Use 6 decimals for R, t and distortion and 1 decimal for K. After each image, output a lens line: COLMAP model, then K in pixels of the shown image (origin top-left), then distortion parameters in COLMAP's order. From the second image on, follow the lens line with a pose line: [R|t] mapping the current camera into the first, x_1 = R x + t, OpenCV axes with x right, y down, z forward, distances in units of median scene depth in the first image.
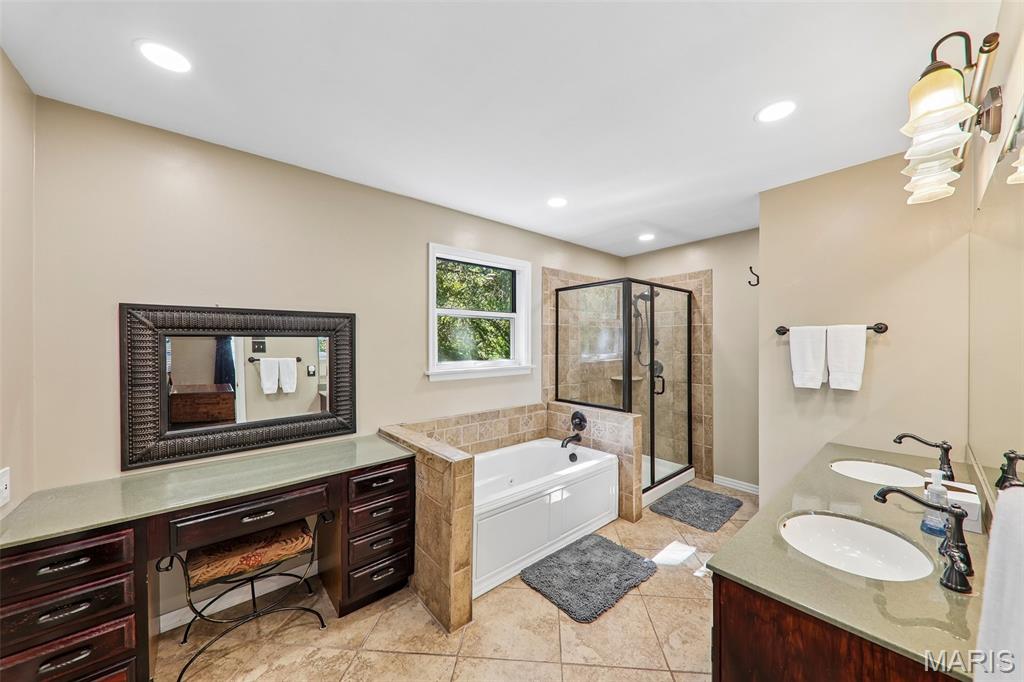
lens RADIAL K [[357.8, 0, 510.3], [0, 357.8, 341.2], [0, 0, 1]] dist [0.000242, -0.000984]
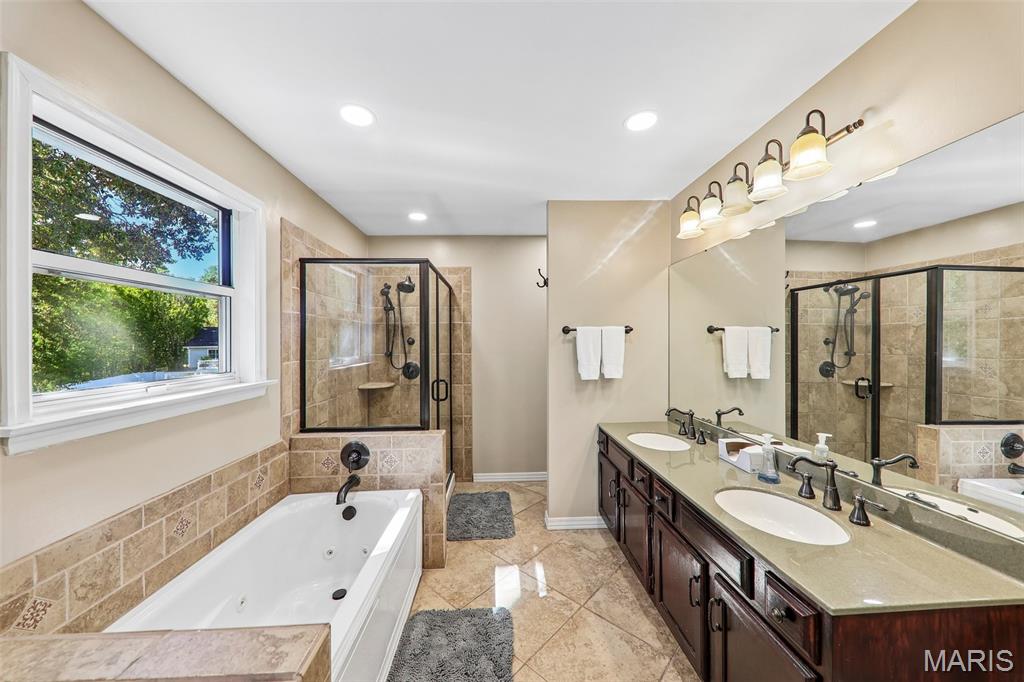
lens RADIAL K [[357.8, 0, 516.8], [0, 357.8, 338.8], [0, 0, 1]] dist [0.000242, -0.000984]
pose [[0.602828, 0.003049, 0.797865, -0.169308], [0.000784, 0.999990, -0.004415, 0.002005], [-0.797871, 0.003287, 0.602820, 0.338593]]
